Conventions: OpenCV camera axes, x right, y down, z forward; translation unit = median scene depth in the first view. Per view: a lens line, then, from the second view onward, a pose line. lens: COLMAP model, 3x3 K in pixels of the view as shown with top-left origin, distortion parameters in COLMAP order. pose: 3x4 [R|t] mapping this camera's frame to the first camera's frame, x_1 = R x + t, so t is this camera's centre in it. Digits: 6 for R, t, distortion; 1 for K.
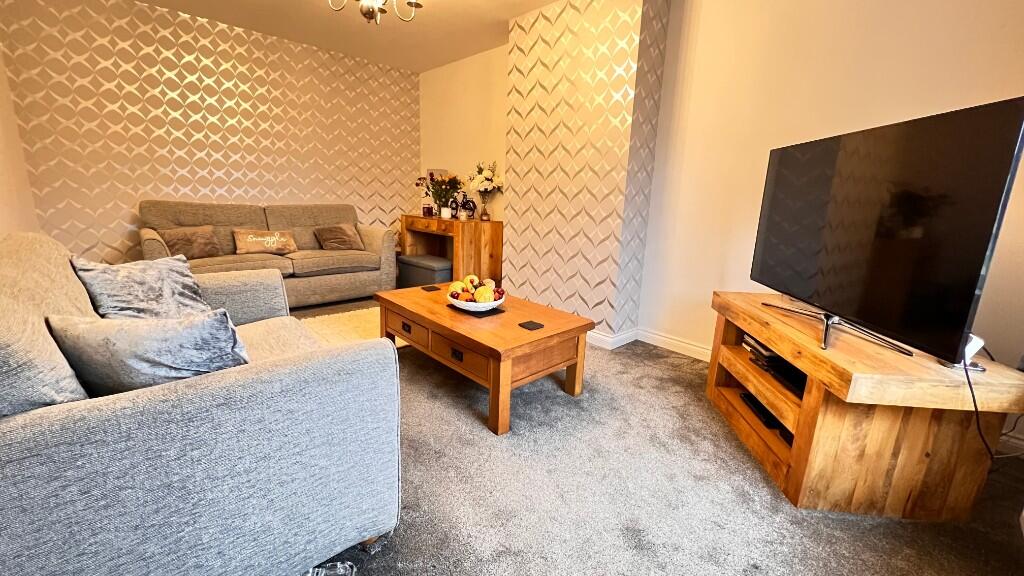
lens RADIAL K [[405.4, 0, 512.0], [0, 405.4, 288.0], [0, 0, 1]] dist [-0.000323, -0.000104]
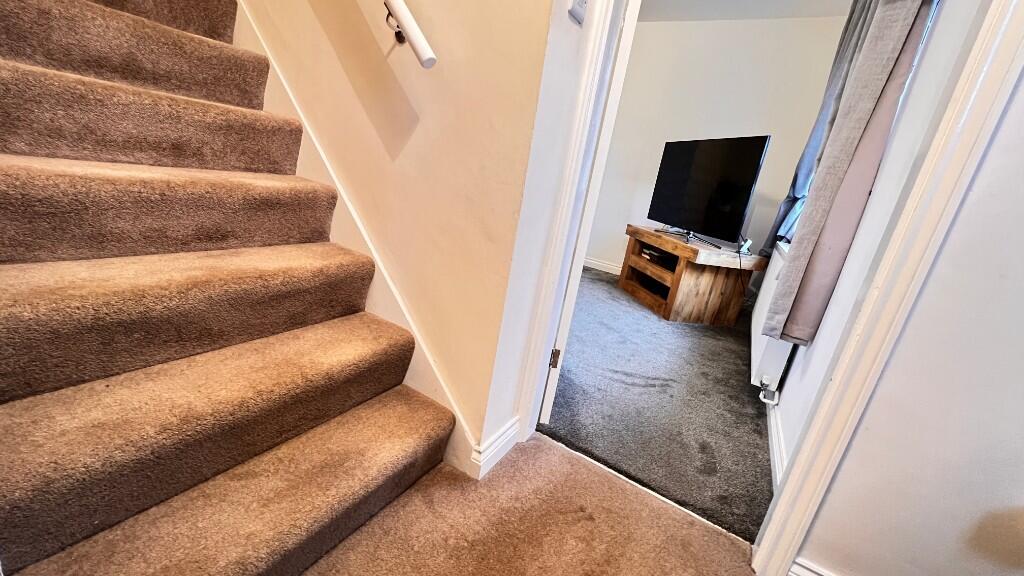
lens RADIAL K [[394.3, 0, 512.0], [0, 394.3, 288.0], [0, 0, 1]] dist [0.000664, 0.000093]
pose [[0.955224, 0.037062, 0.293555, -0.632004], [-0.061765, 0.995244, 0.075331, 0.263190], [-0.289367, -0.090089, 0.952969, -0.644715]]
